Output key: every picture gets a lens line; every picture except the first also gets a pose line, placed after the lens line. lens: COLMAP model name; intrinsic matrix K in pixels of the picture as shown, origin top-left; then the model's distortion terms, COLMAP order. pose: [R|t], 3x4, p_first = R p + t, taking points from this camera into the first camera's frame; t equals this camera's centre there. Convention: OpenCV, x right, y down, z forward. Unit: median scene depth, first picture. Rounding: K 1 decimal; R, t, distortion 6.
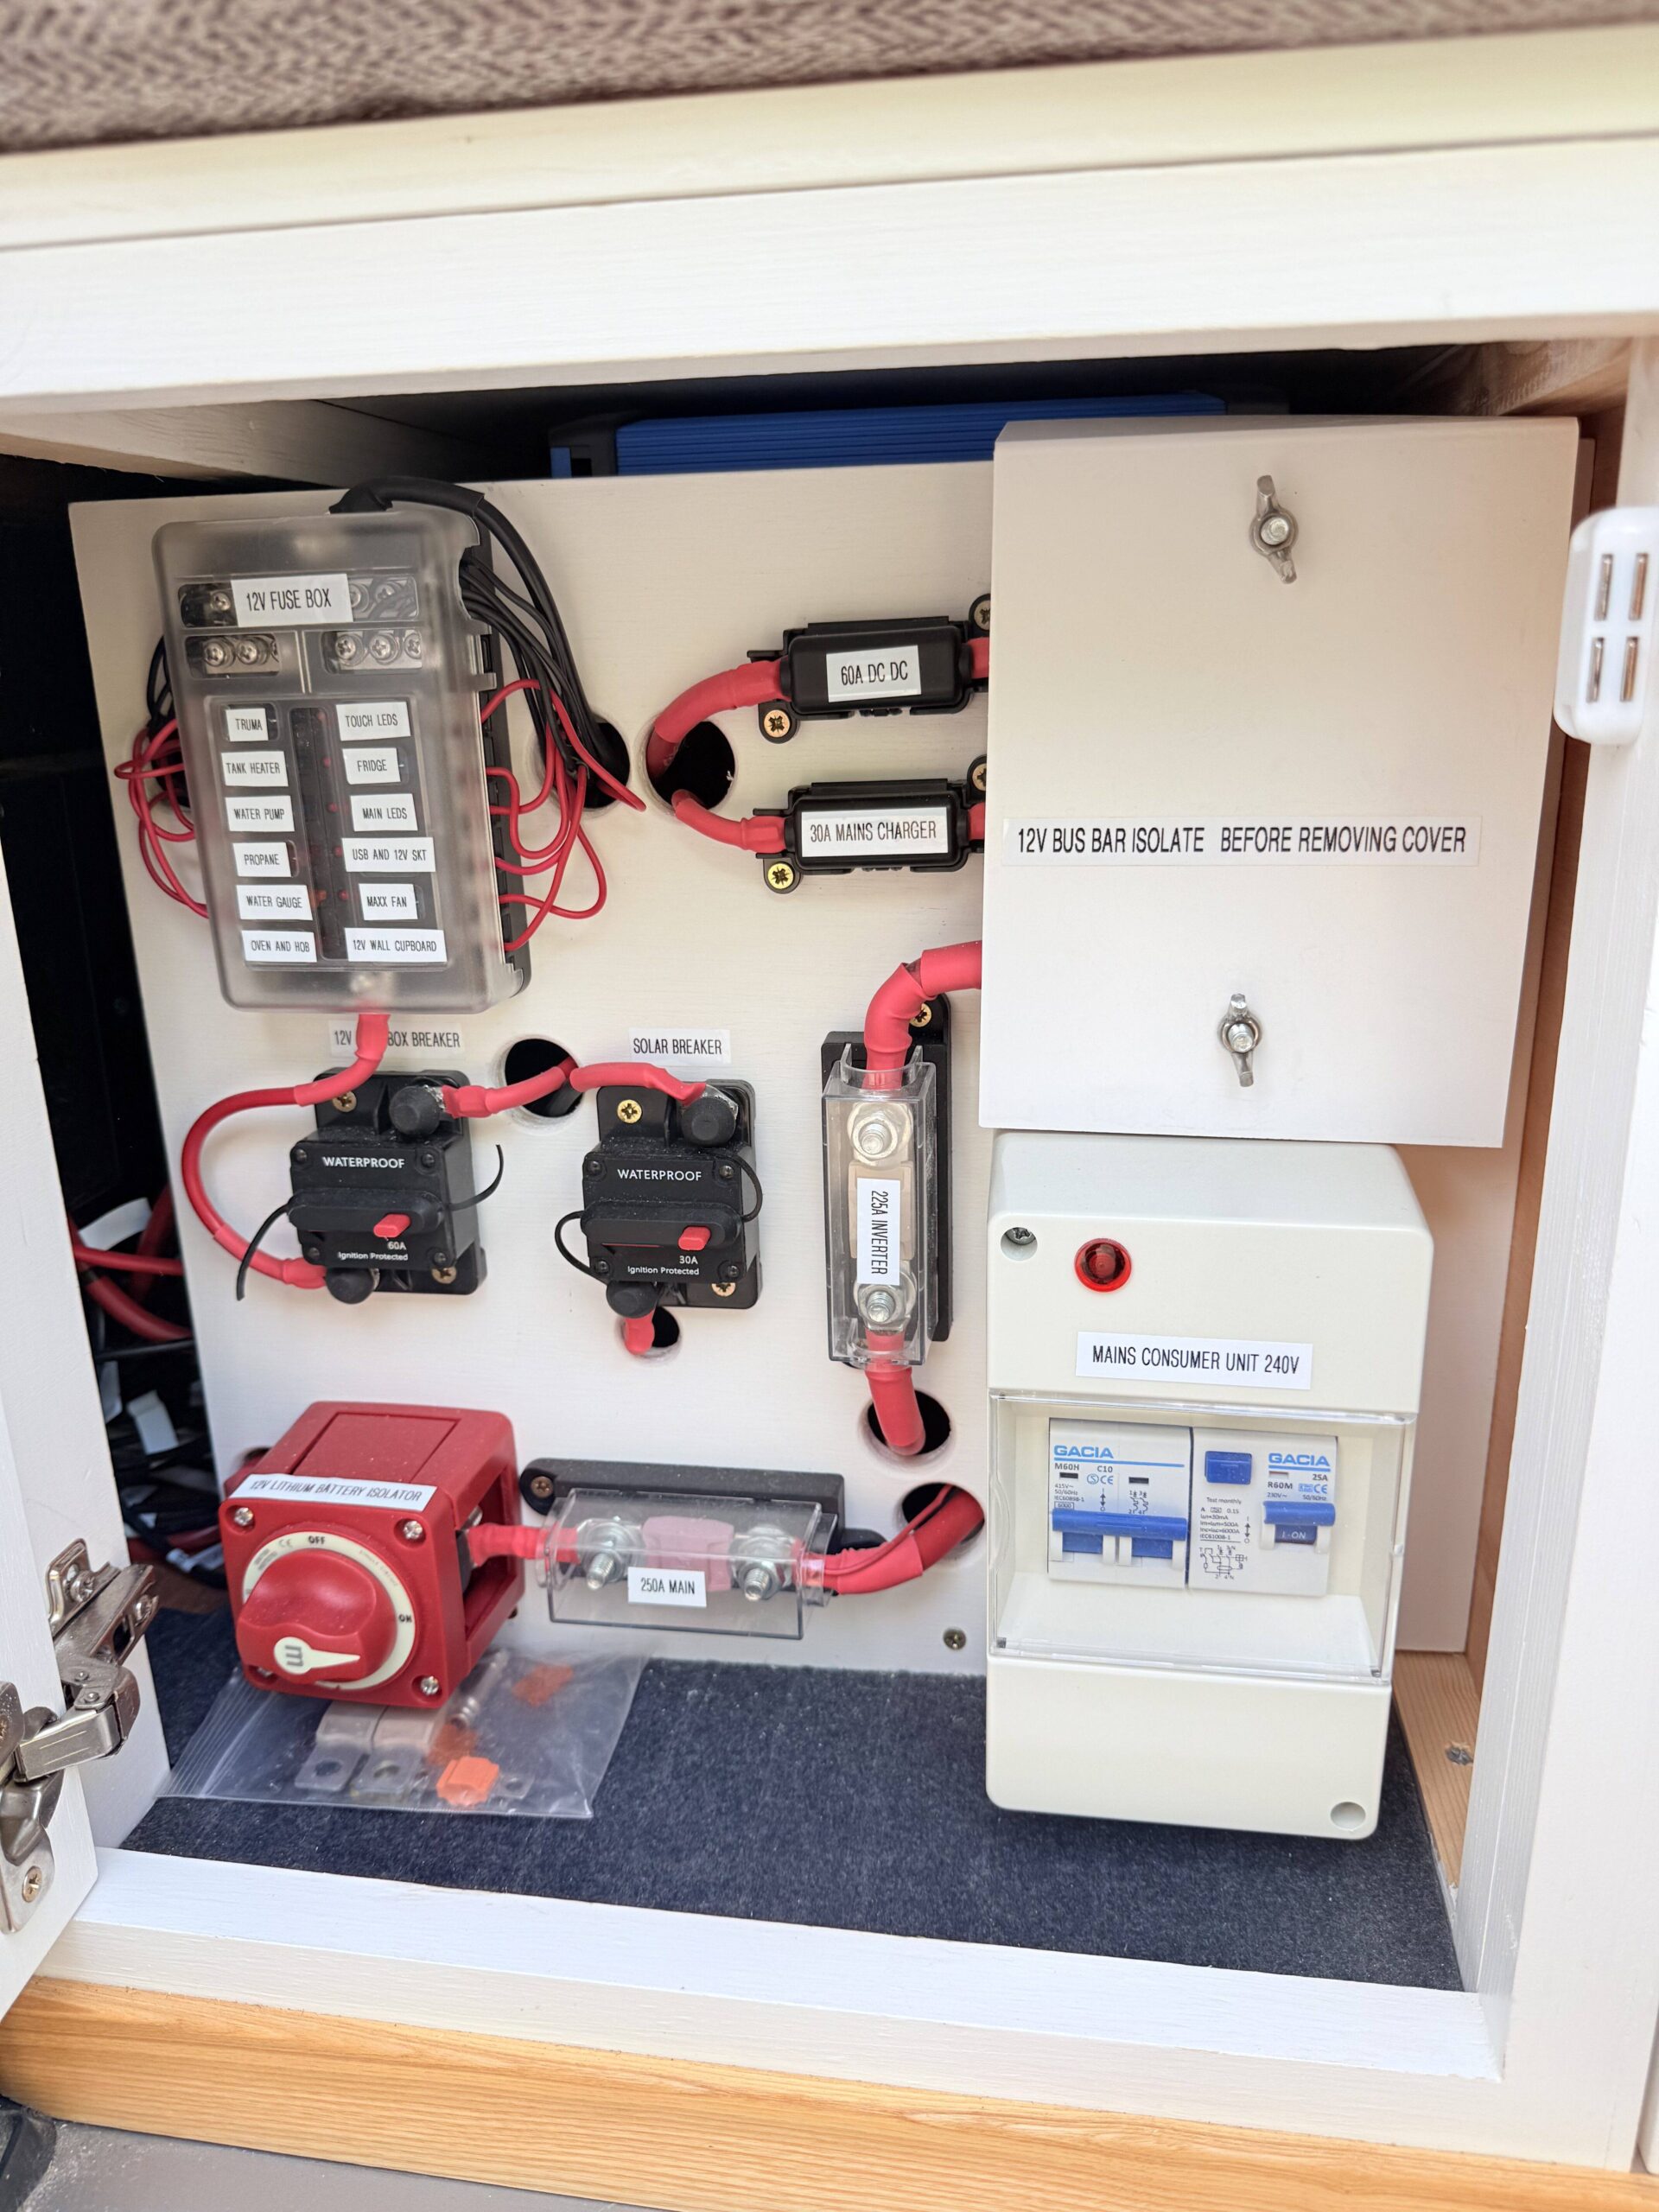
lens RADIAL K [[1573.4, 0, 829.0], [0, 1573.4, 1112.8], [0, 0, 1]] dist [0.009856, -0.022931]
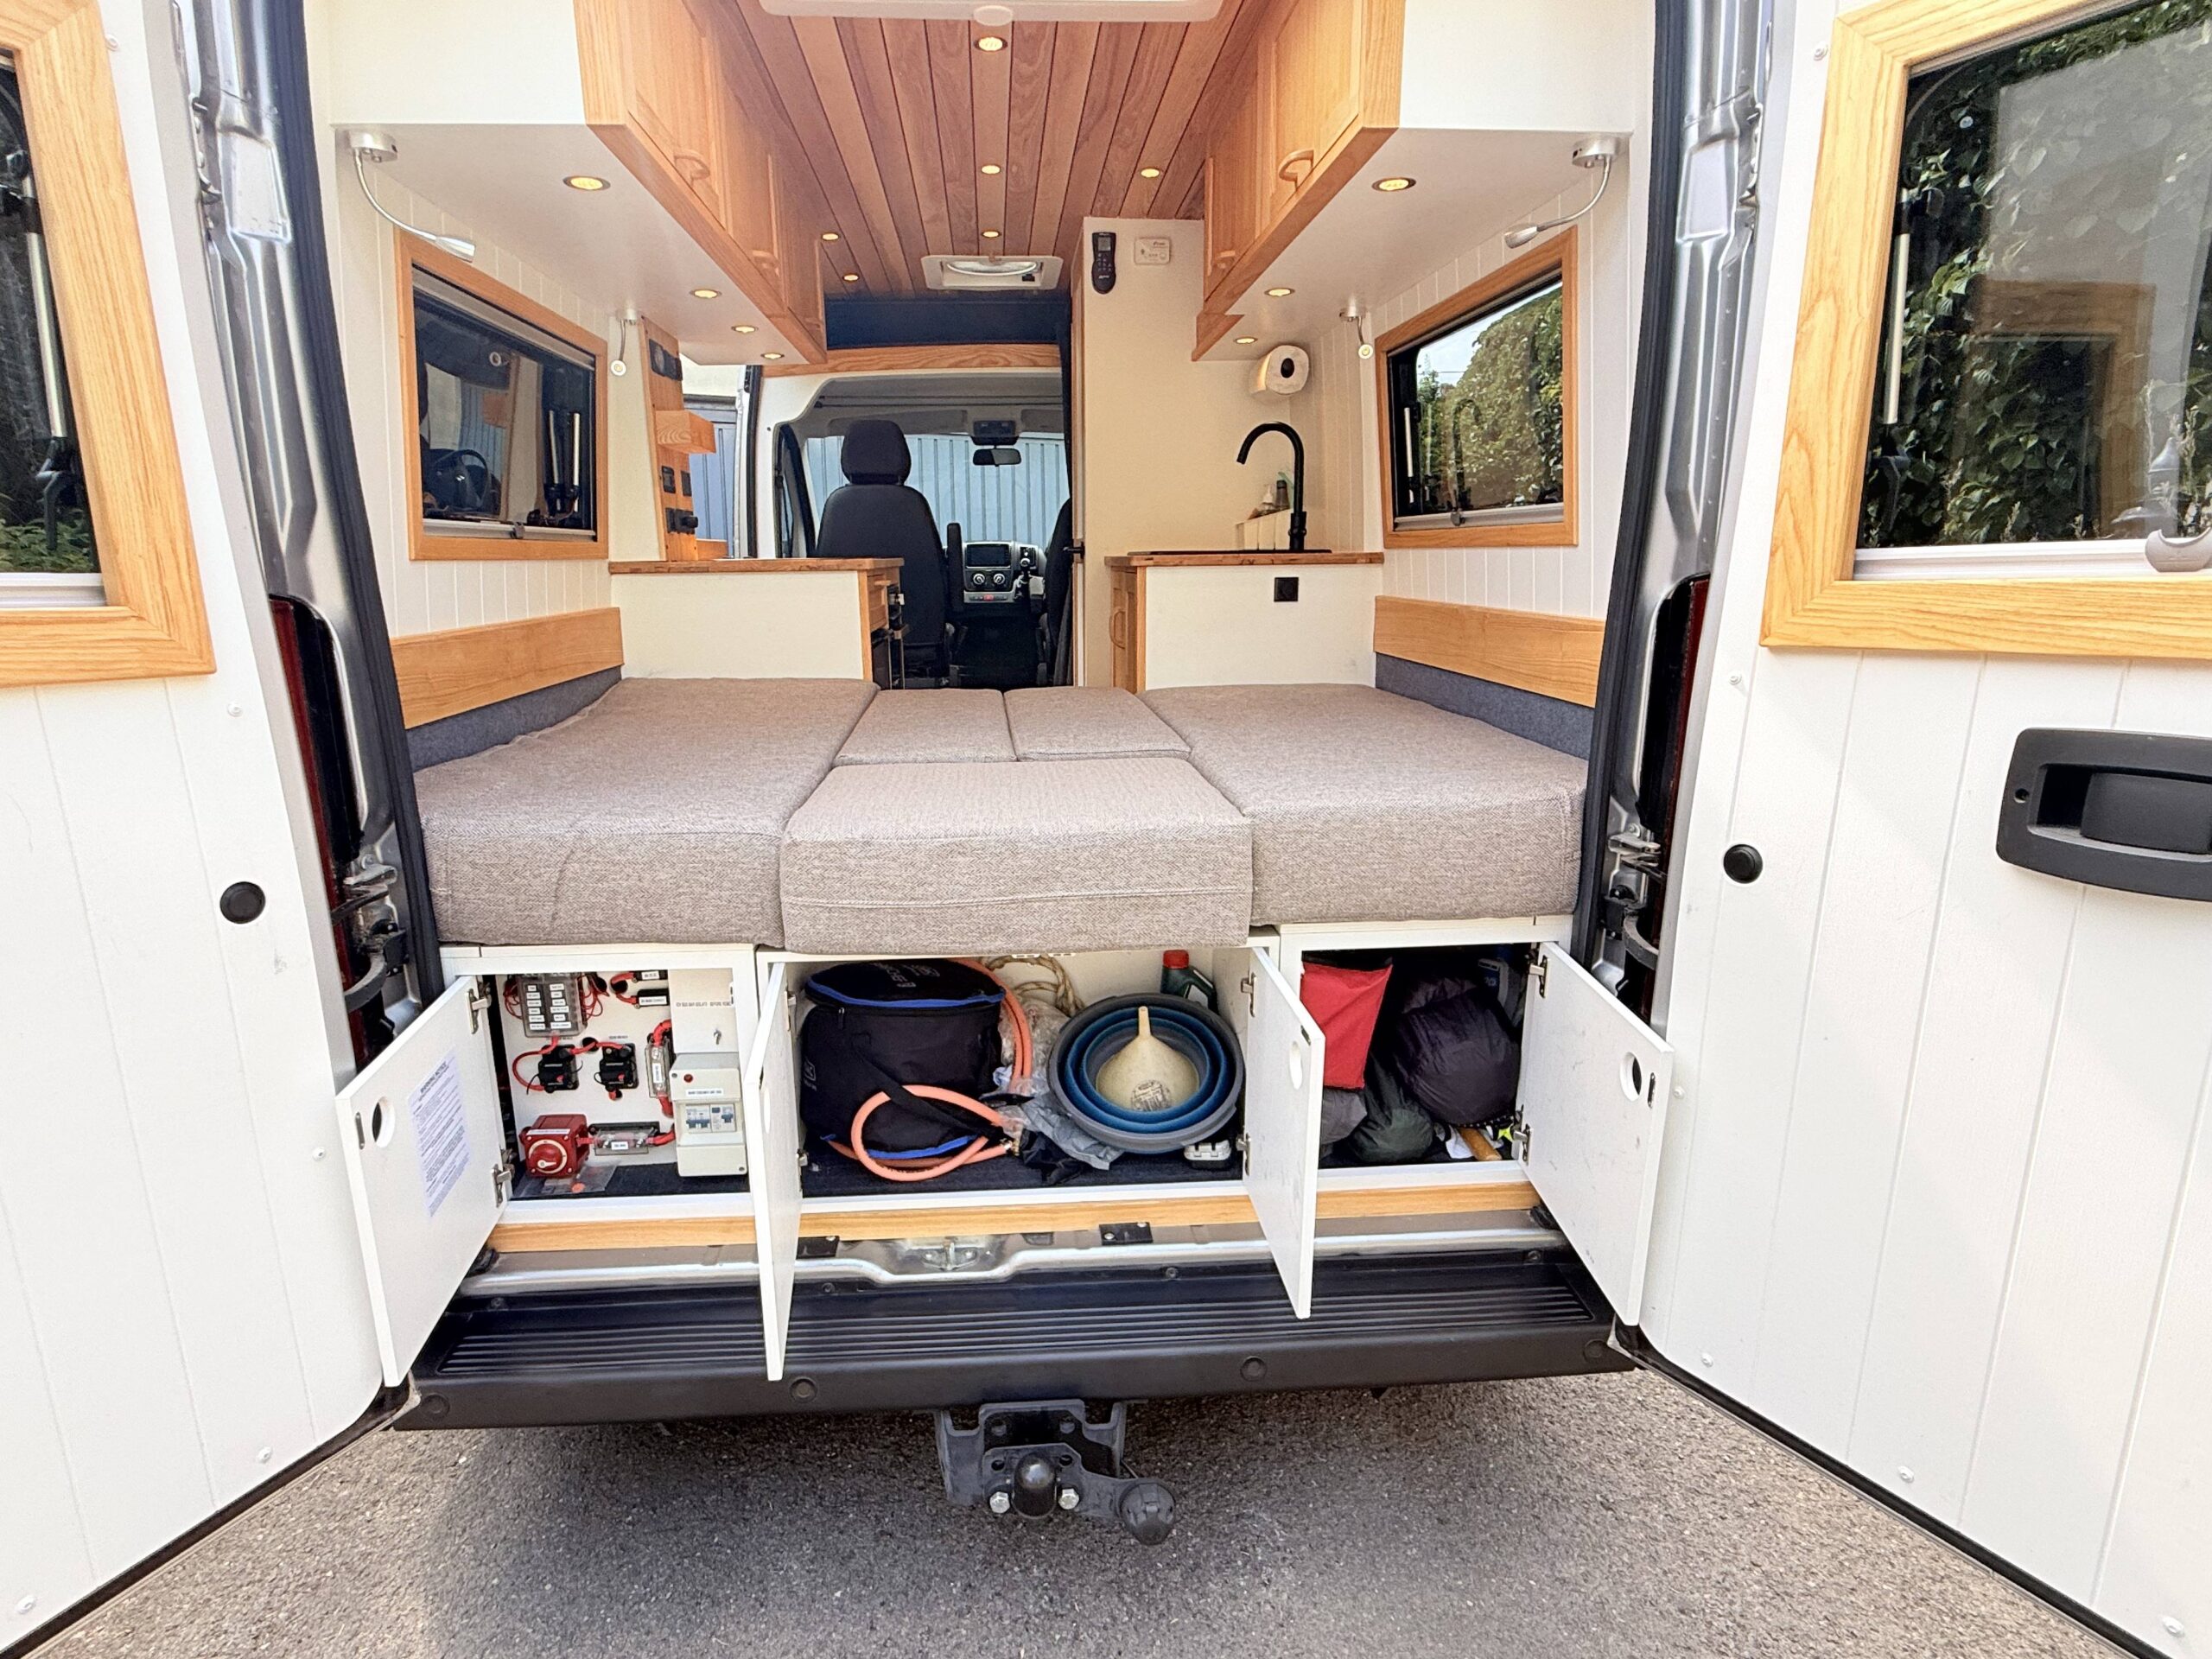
lens RADIAL K [[1168.2, 0, 1053.9], [0, 1168.2, 846.6], [0, 0, 1]] dist [-0.001032, 0.000565]
pose [[0.979610, -0.034453, 0.197934, 0.557955], [0.045294, 0.997696, -0.050504, -0.405756], [-0.195738, 0.058440, 0.978913, -3.019444]]
